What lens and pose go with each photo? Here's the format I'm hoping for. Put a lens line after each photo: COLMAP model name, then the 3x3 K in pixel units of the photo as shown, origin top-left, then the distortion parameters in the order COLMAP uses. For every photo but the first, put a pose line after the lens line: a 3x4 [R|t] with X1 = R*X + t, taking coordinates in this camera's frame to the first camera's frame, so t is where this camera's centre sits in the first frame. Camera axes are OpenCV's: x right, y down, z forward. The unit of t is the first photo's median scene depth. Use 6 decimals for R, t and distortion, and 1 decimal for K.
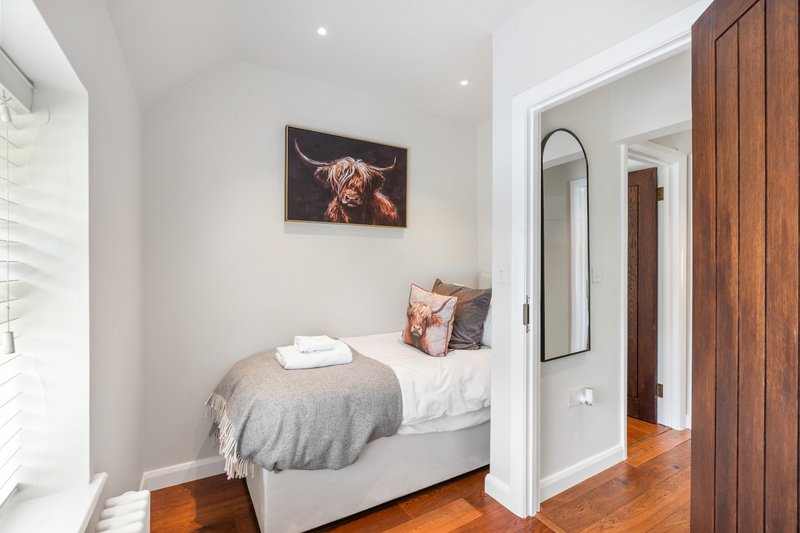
lens RADIAL K [[363.8, 0, 400.4], [0, 363.8, 266.3], [0, 0, 1]] dist [-0.000177, -0.000062]
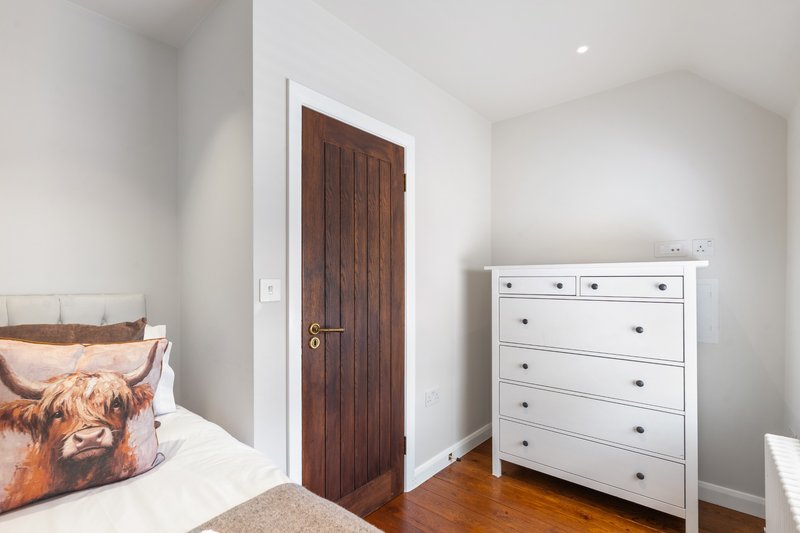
lens RADIAL K [[363.8, 0, 400.5], [0, 363.8, 271.7], [0, 0, 1]] dist [-0.000177, -0.000062]
pose [[-0.333816, 0.012812, 0.942551, -0.454924], [-0.000646, 0.999904, -0.013821, -0.007602], [-0.942638, -0.005223, -0.333776, 0.818308]]
